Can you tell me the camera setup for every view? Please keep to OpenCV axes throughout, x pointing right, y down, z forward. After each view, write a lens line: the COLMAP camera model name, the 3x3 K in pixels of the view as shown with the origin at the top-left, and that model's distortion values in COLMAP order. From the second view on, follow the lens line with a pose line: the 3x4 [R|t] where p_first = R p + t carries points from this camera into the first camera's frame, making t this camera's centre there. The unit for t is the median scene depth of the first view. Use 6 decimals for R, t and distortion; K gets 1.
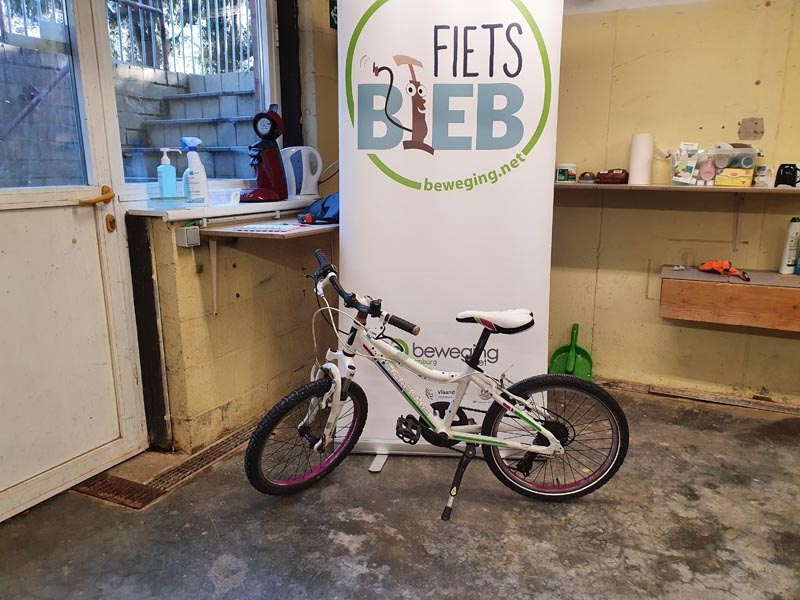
lens RADIAL K [[566.2, 0, 405.9], [0, 566.2, 299.9], [0, 0, 1]] dist [-0.014215, 0.015350]
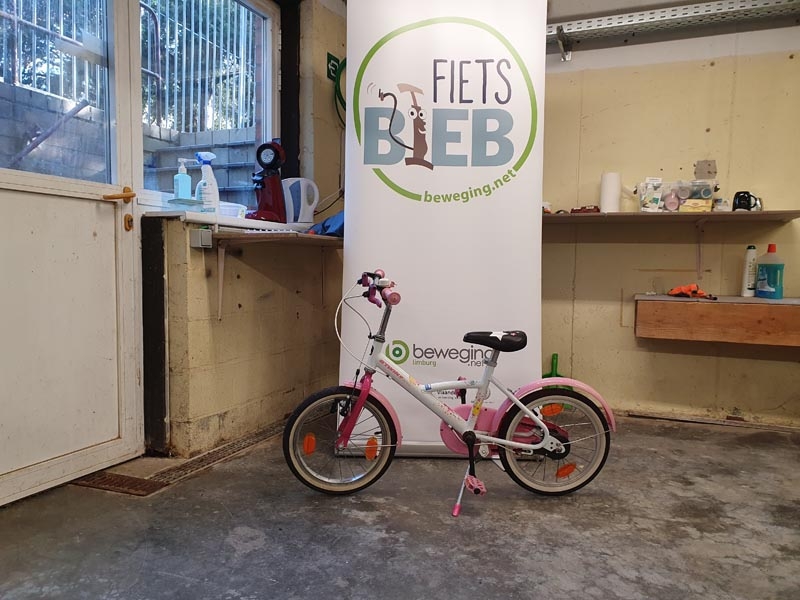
lens RADIAL K [[566.2, 0, 392.4], [0, 566.2, 308.5], [0, 0, 1]] dist [-0.014215, 0.015350]
pose [[0.998269, 0.009687, 0.058008, -0.091870], [-0.000883, 0.988698, -0.149915, 0.175567], [-0.058805, 0.149604, 0.986996, -0.039261]]
